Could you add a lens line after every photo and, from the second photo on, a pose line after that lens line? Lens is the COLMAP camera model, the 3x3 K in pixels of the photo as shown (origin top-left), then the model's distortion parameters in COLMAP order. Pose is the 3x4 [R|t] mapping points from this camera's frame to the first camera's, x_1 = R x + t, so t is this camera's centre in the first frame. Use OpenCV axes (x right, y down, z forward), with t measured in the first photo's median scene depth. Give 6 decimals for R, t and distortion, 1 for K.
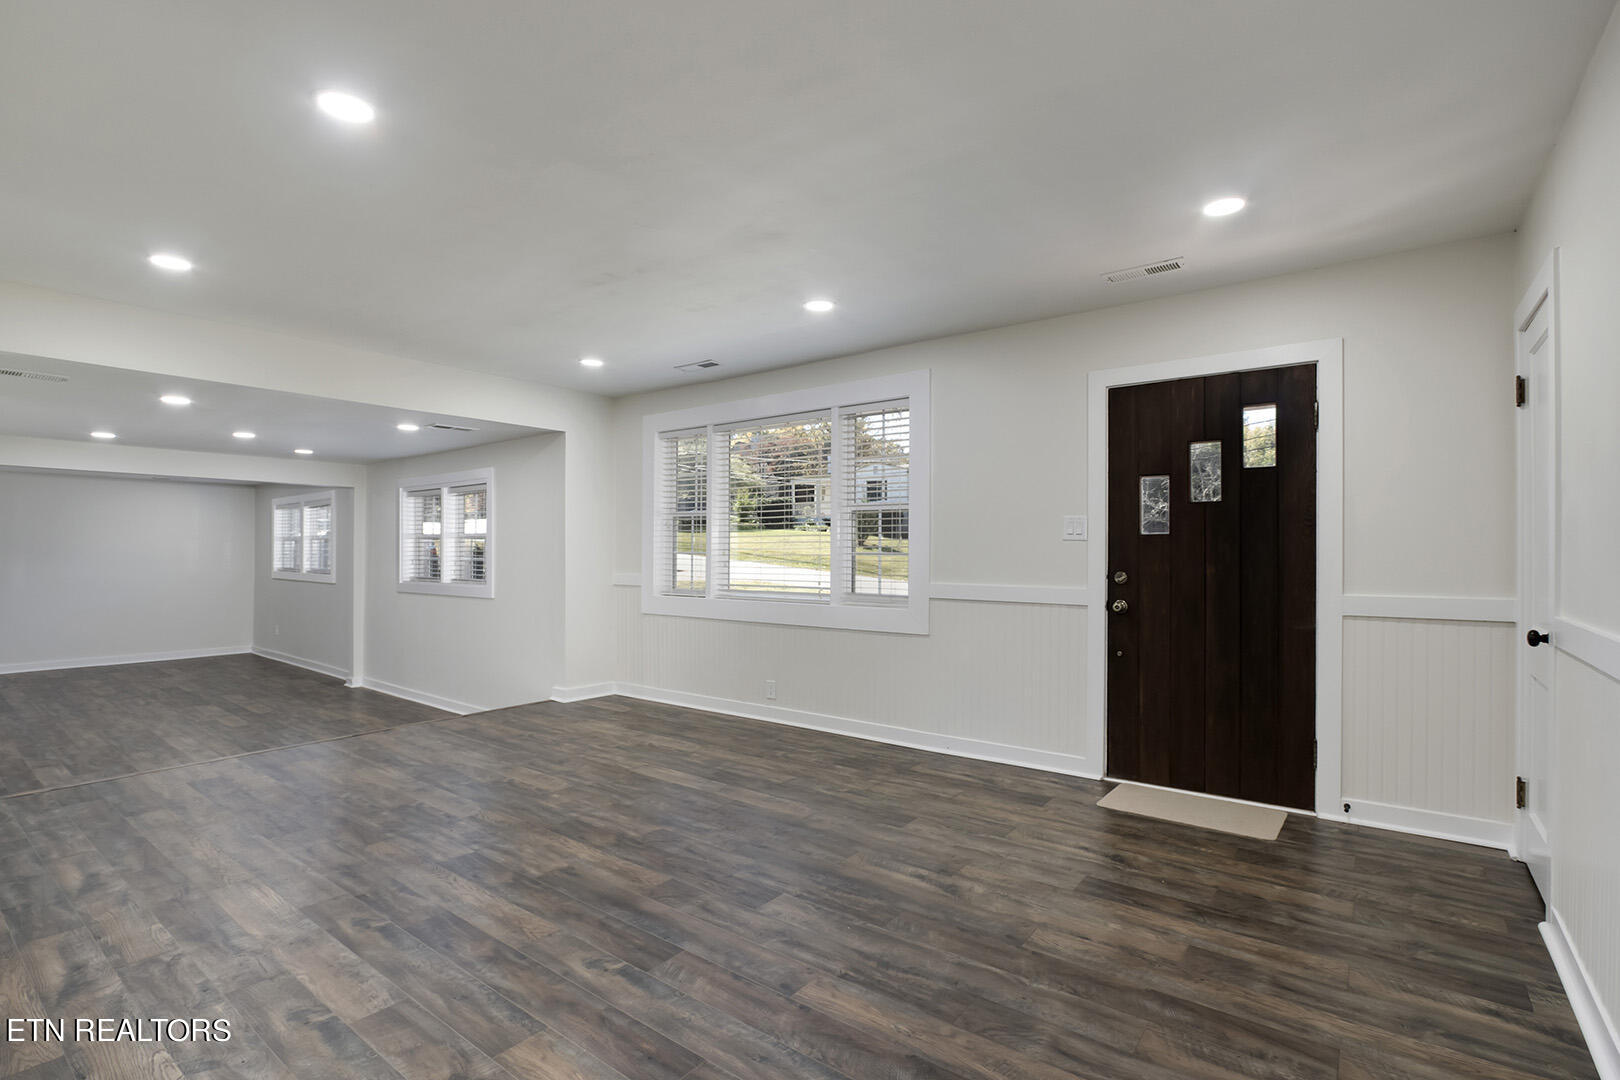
lens RADIAL K [[752.6, 0, 812.1], [0, 752.6, 551.5], [0, 0, 1]] dist [-0.024733, 0.003336]
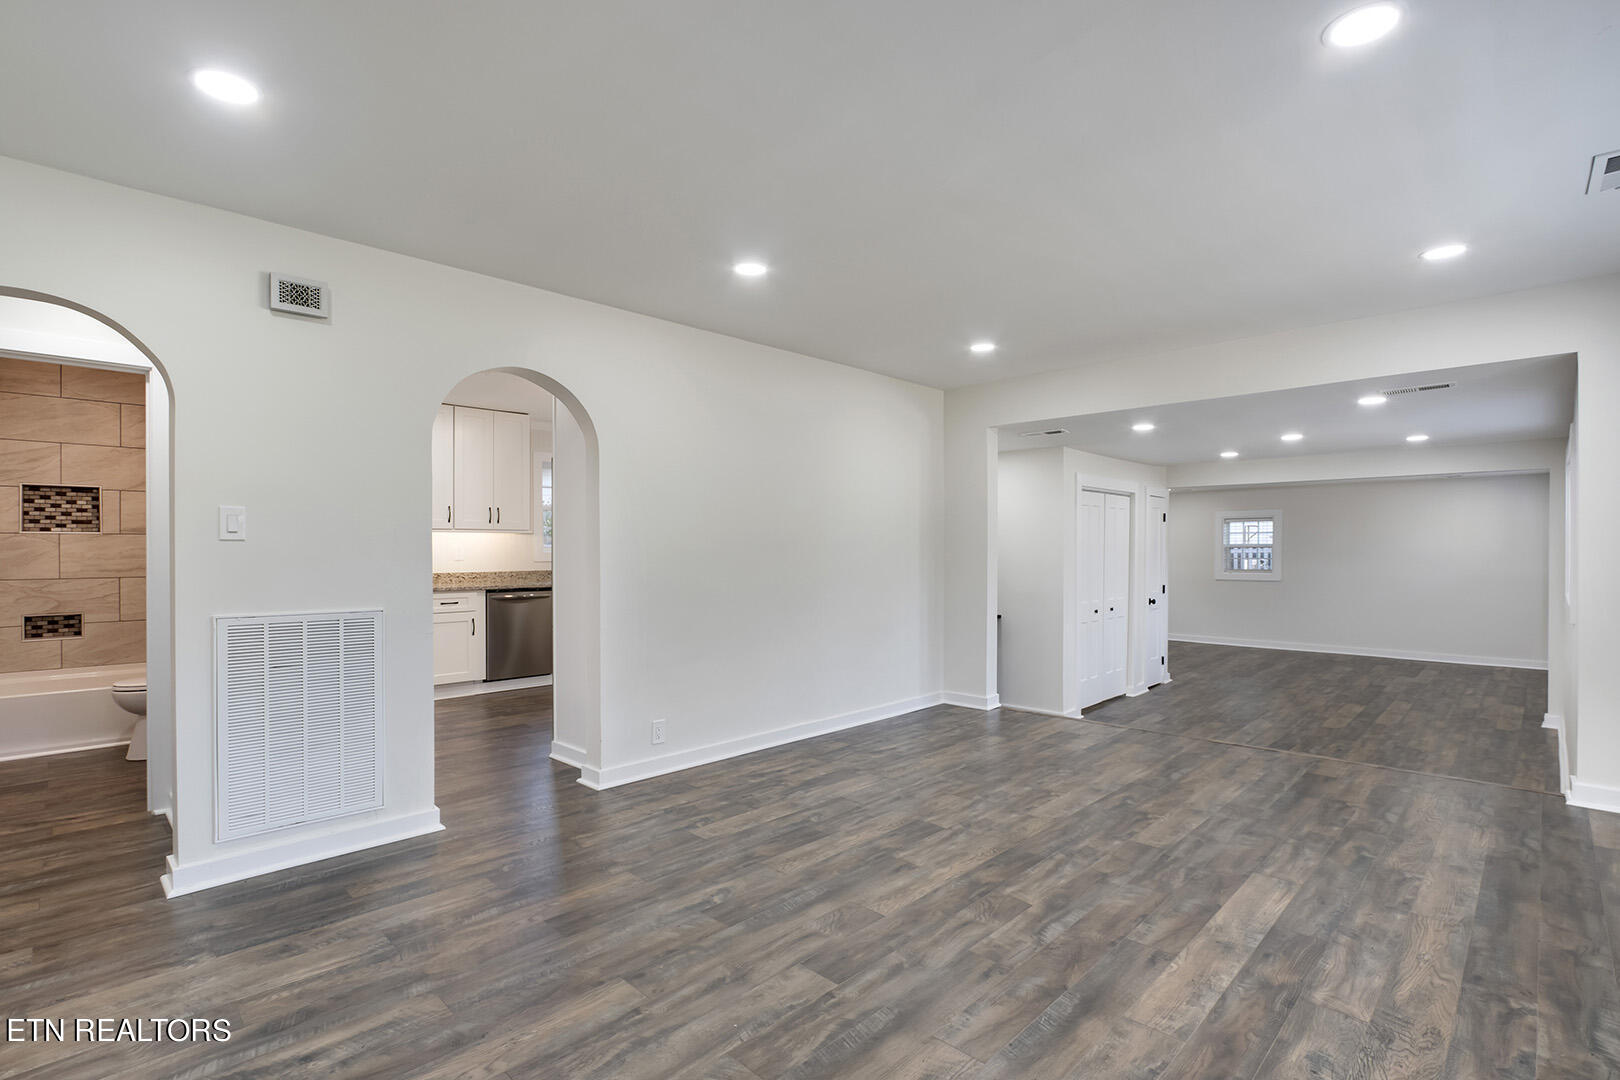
lens RADIAL K [[763.5, 0, 810.0], [0, 763.5, 540.0], [0, 0, 1]] dist [-0.022298, 0.002049]
pose [[-0.131838, -0.015640, -0.991148, 0.584690], [0.000561, 0.999874, -0.015852, 0.001335], [0.991271, -0.002646, -0.131813, 0.824580]]
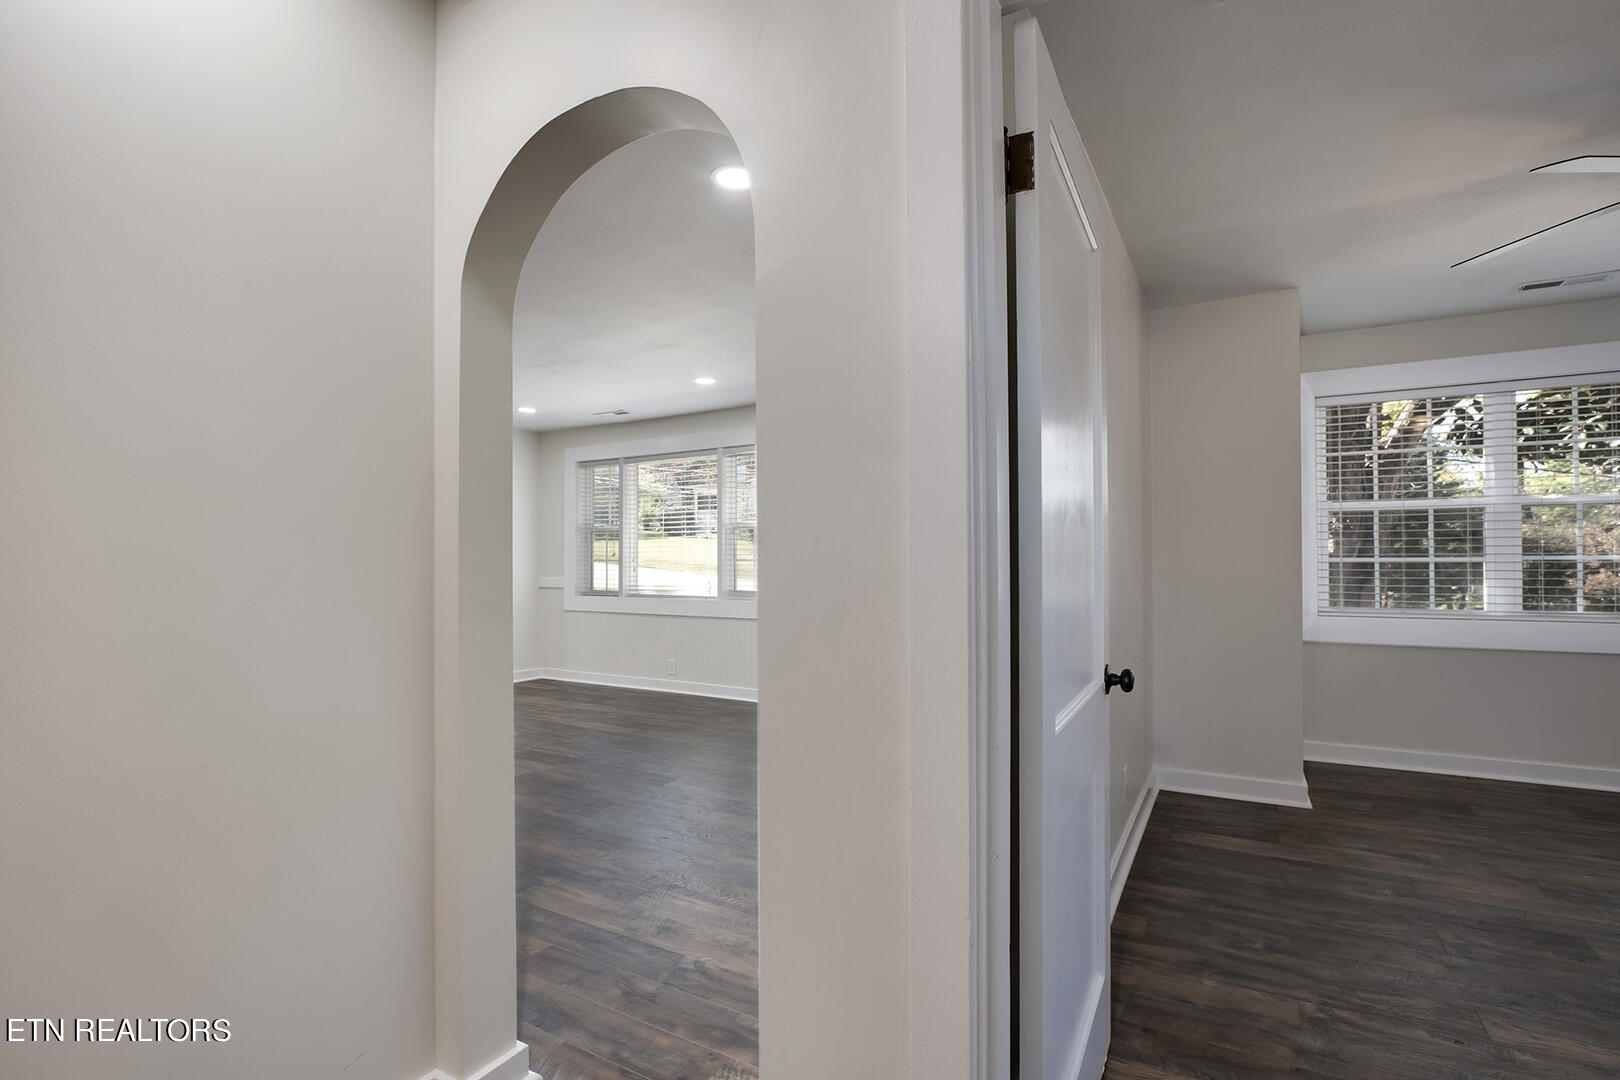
lens RADIAL K [[752.6, 0, 812.1], [0, 752.6, 551.5], [0, 0, 1]] dist [-0.024733, 0.003336]
pose [[0.992144, -0.006512, 0.124929, 0.035204], [0.007500, 0.999944, -0.007434, -0.001791], [-0.124873, 0.008313, 0.992138, -0.450601]]
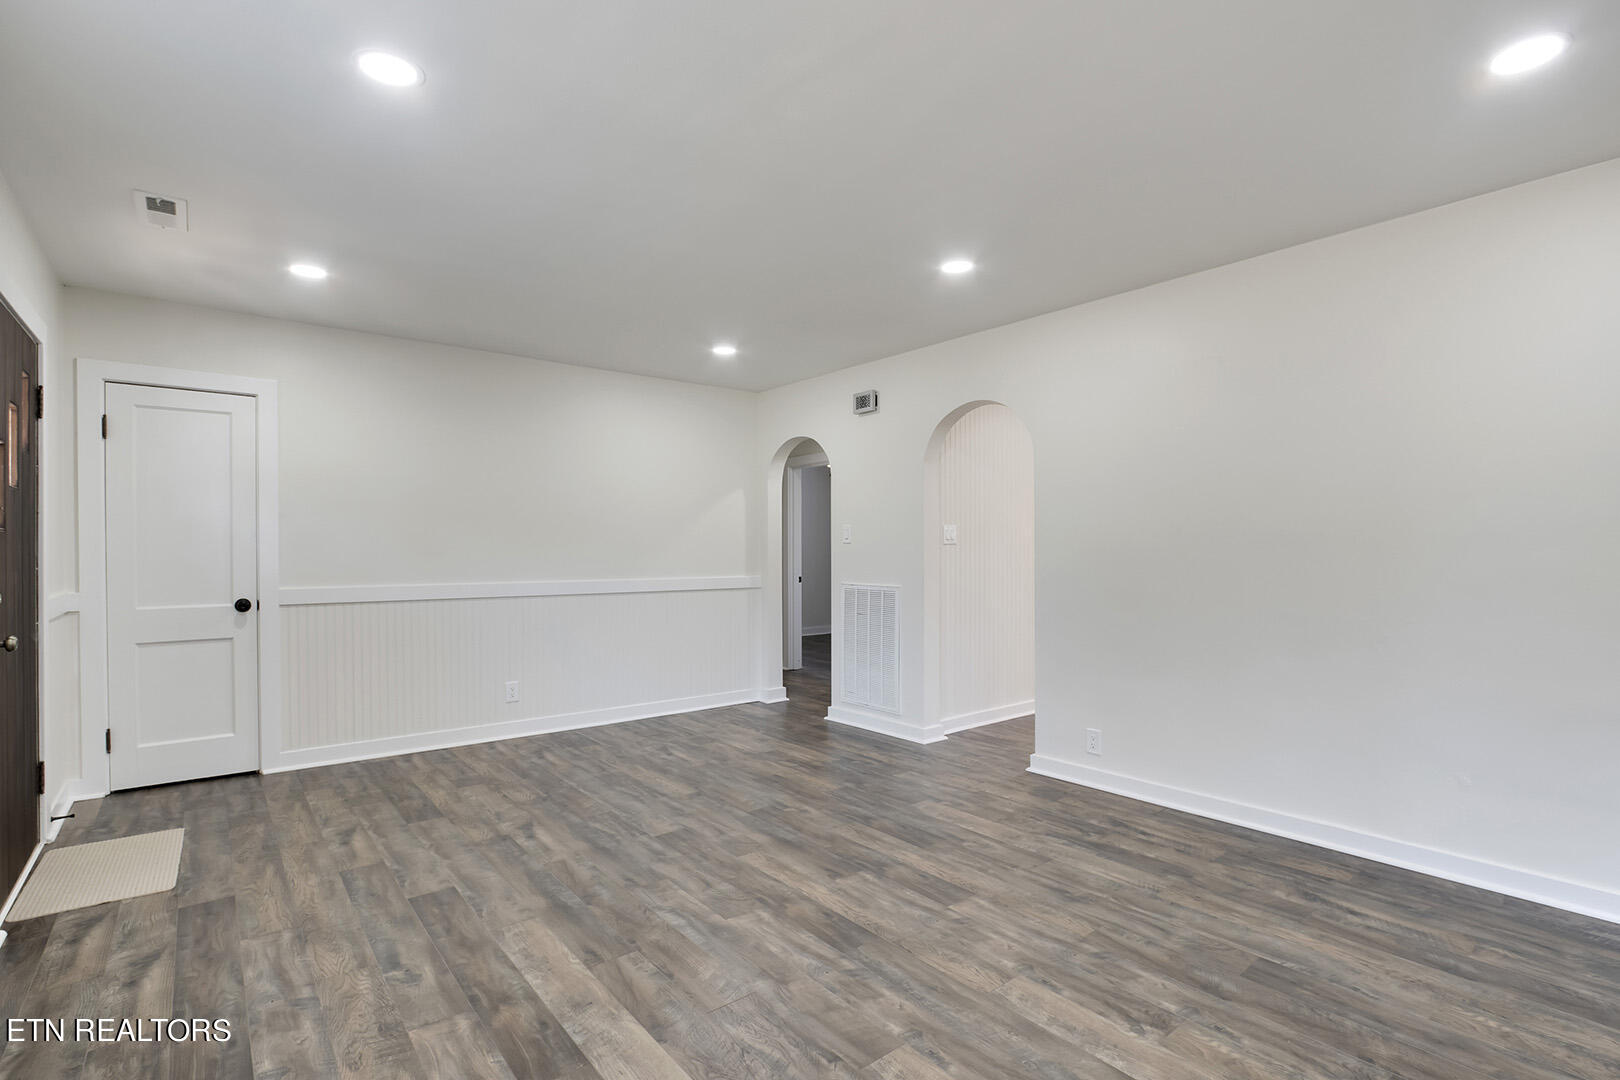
lens RADIAL K [[752.6, 0, 812.1], [0, 752.6, 551.5], [0, 0, 1]] dist [-0.024733, 0.003336]
pose [[-0.971383, -0.000389, 0.237517, -0.436743], [0.000559, 0.999992, 0.003923, -0.004308], [-0.237516, 0.003943, -0.971376, 1.612836]]
